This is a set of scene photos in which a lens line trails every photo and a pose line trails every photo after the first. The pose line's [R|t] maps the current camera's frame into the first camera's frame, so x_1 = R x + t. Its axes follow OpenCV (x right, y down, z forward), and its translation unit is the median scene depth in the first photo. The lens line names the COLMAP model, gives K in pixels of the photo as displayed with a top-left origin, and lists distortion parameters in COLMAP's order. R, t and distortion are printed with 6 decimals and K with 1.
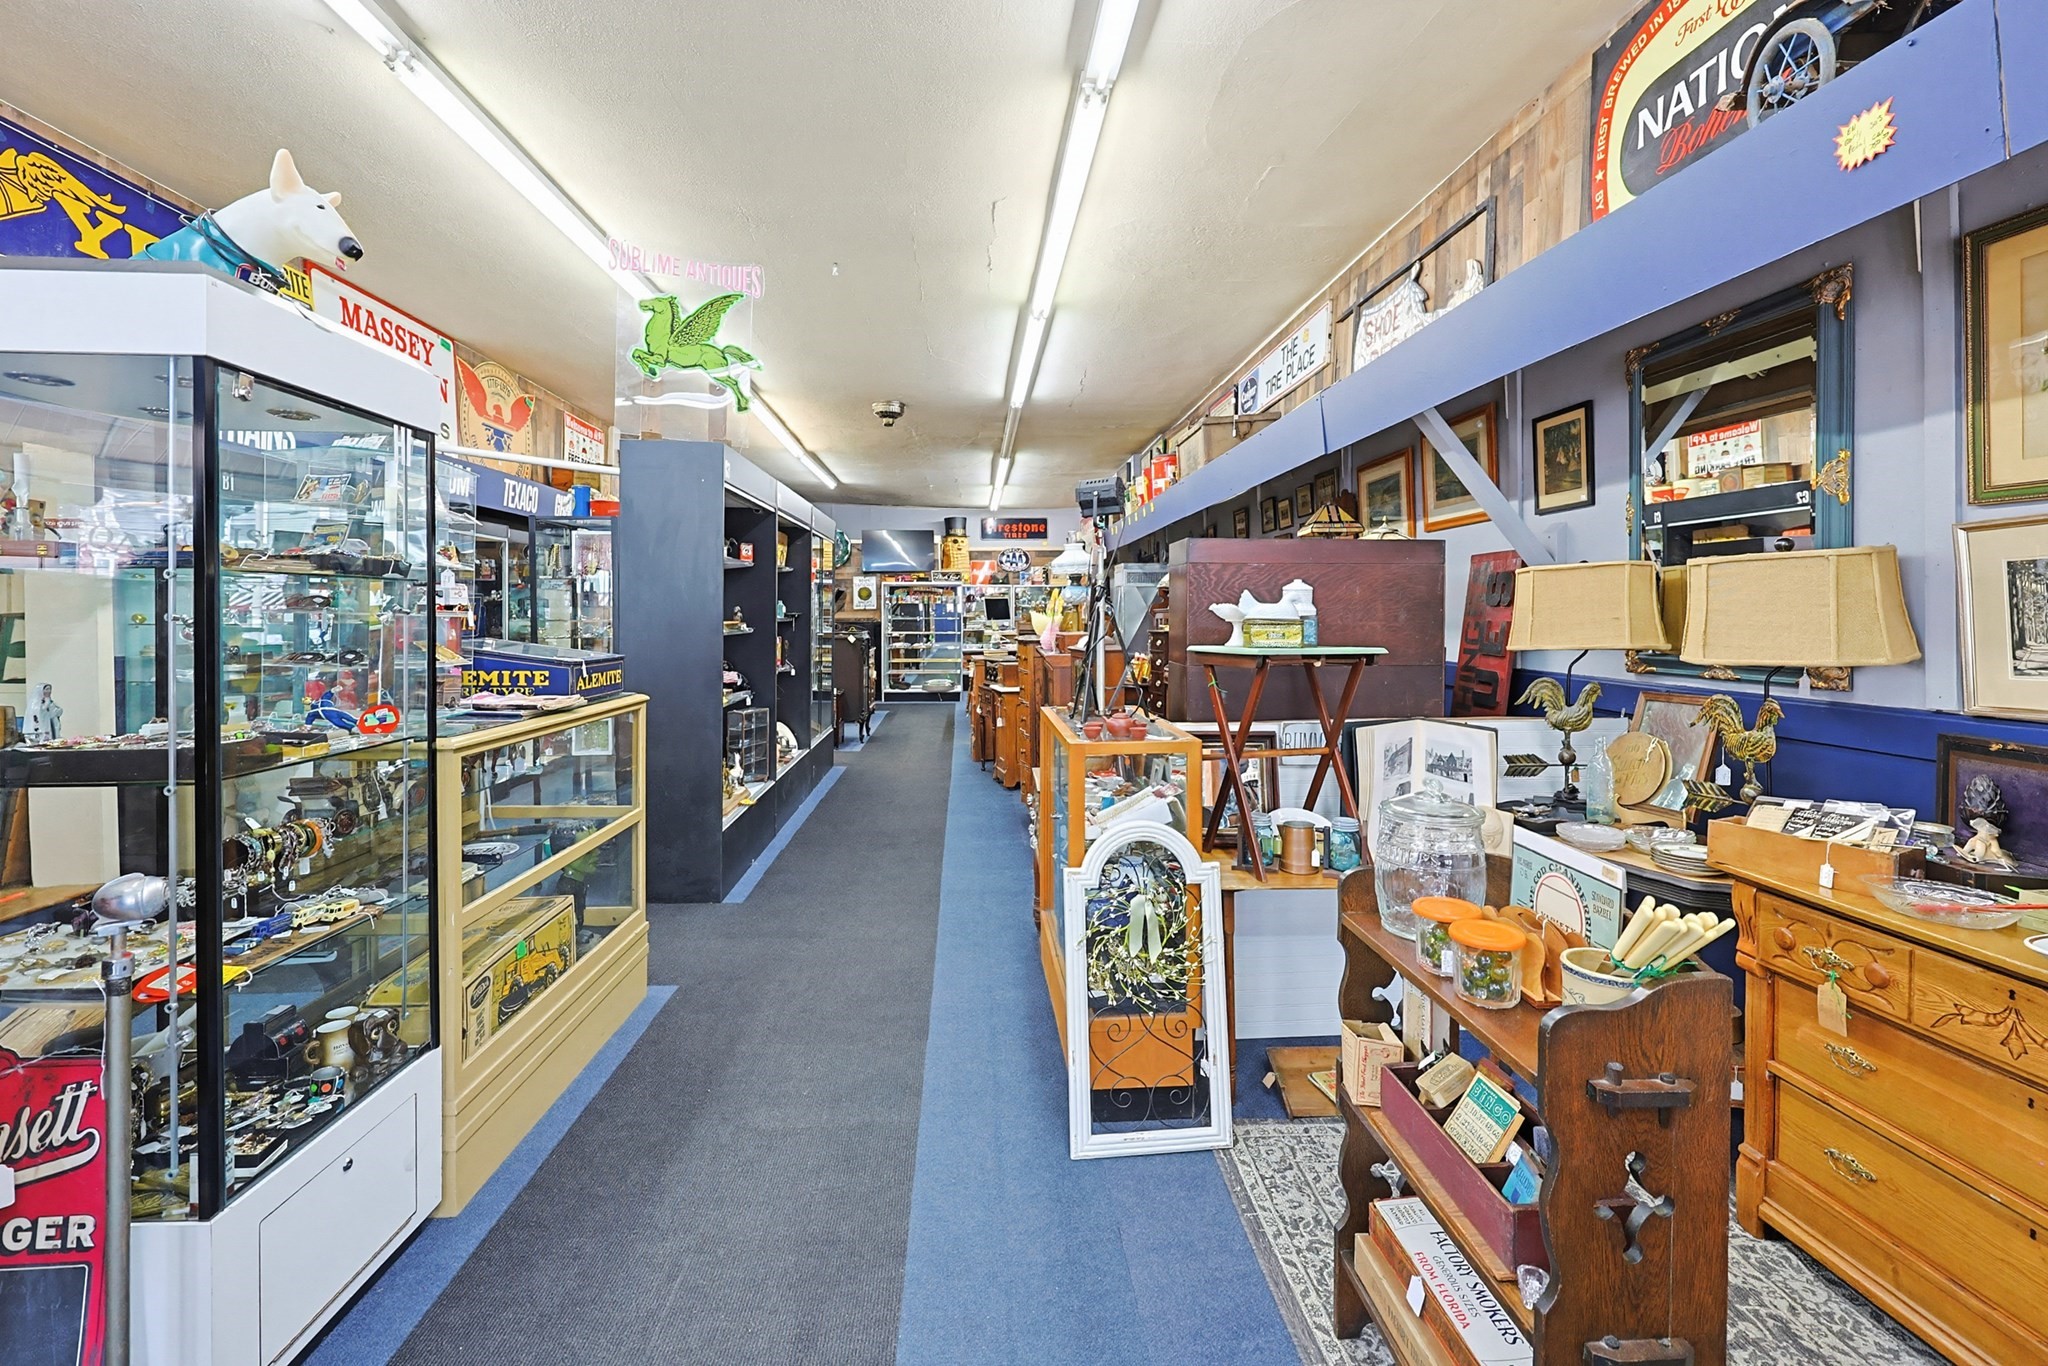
lens RADIAL K [[889.5, 0, 1028.0], [0, 889.5, 632.8], [0, 0, 1]] dist [-0.001924, 0.000532]
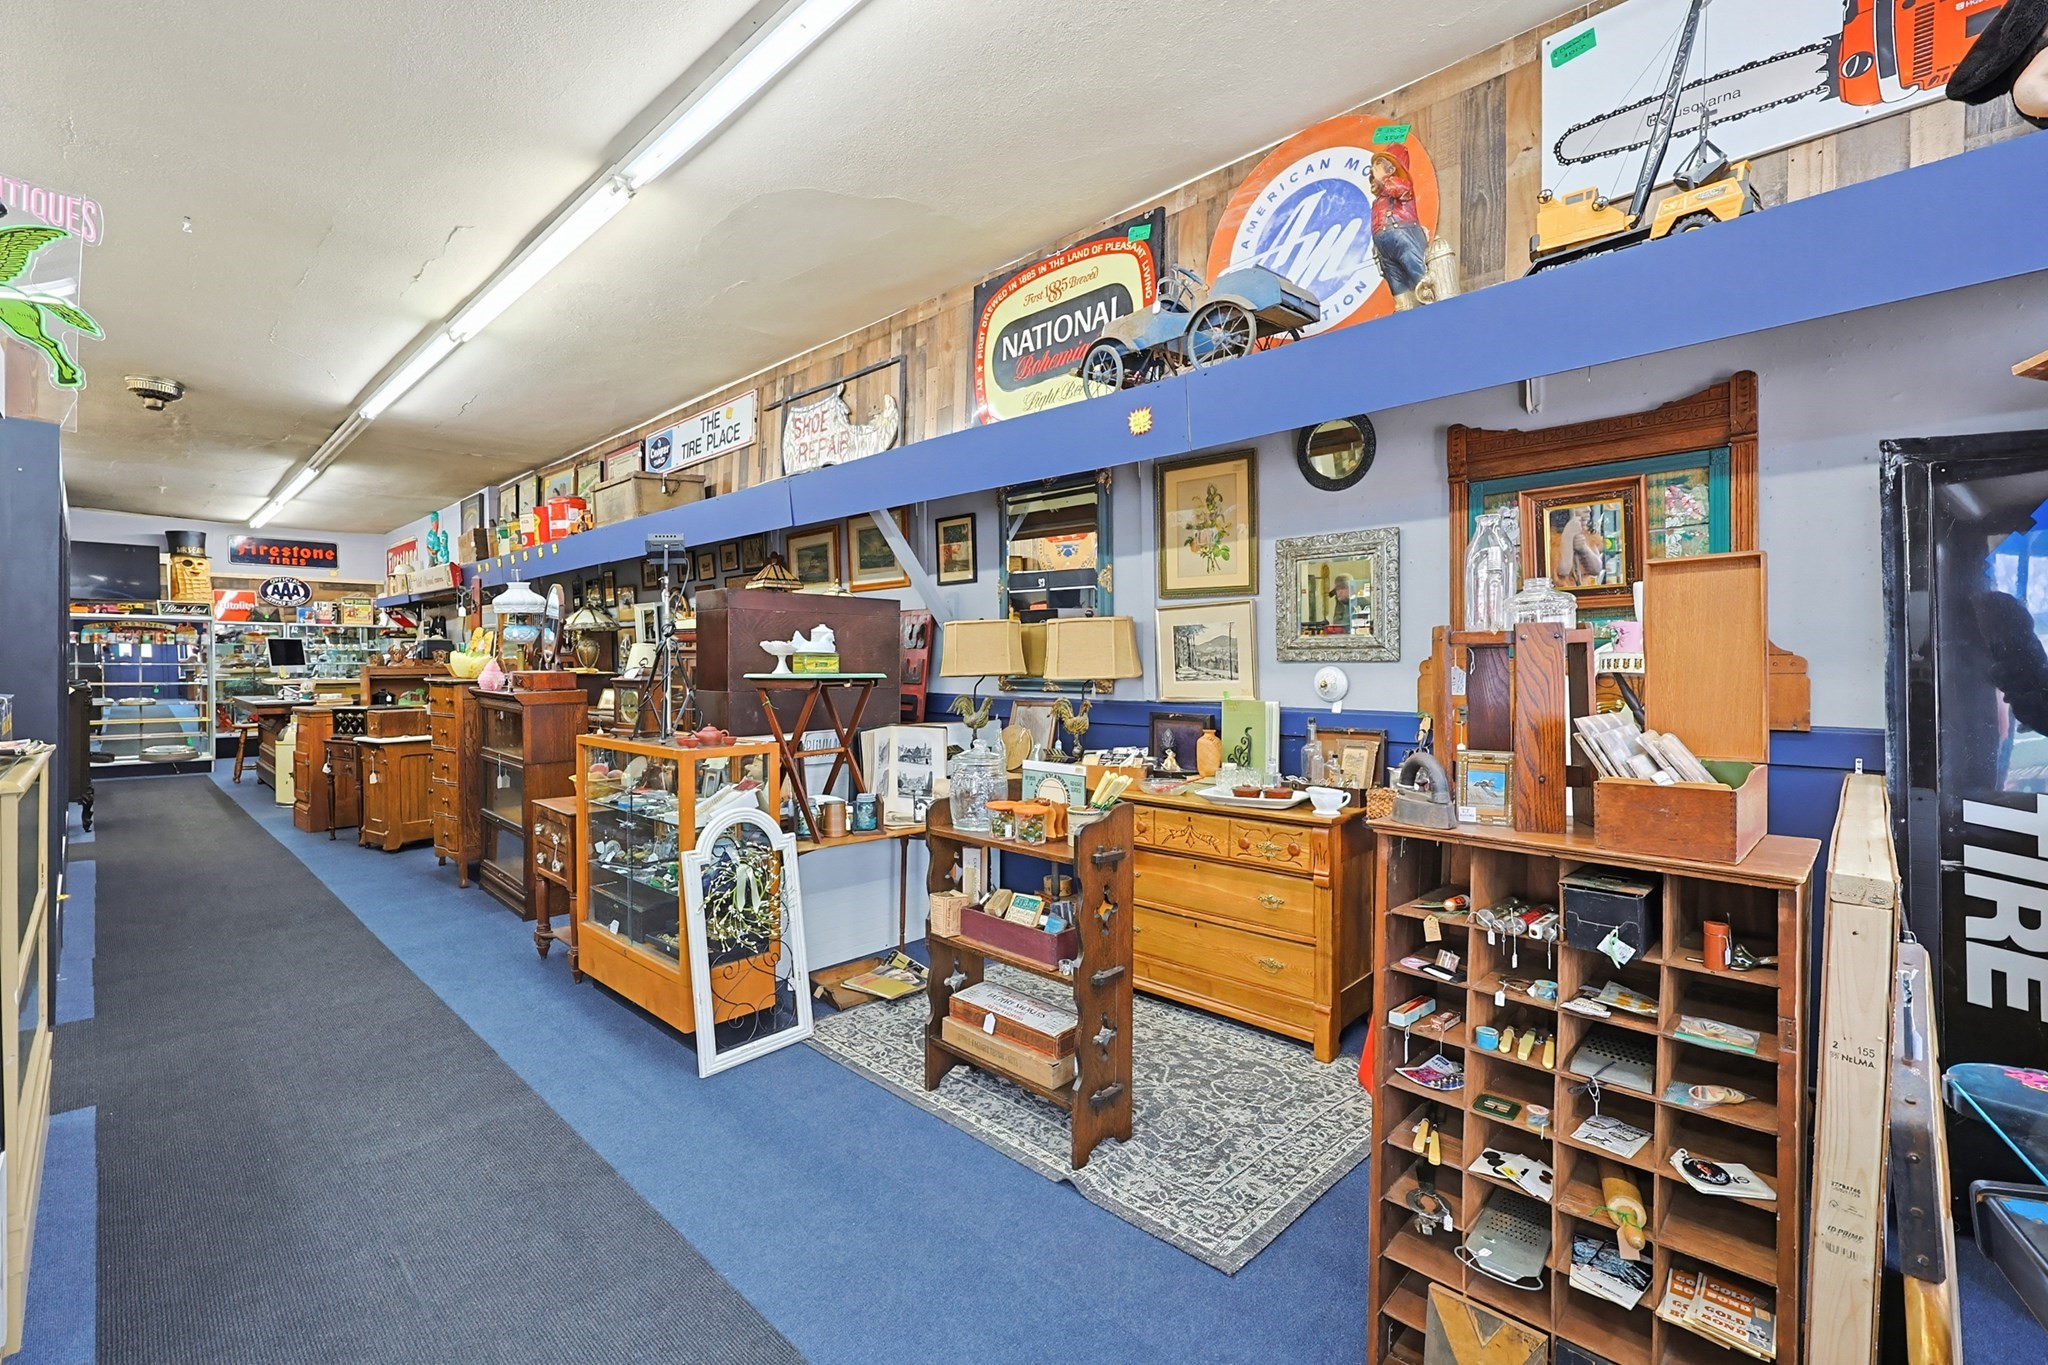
lens RADIAL K [[885.1, 0, 1024.0], [0, 885.1, 682.5], [0, 0, 1]] dist [-0.001472, -0.000301]
pose [[0.735707, -0.012282, 0.677188, -0.368844], [0.012625, 0.999911, 0.004420, 0.025006], [-0.677182, 0.005298, 0.735796, -0.188999]]
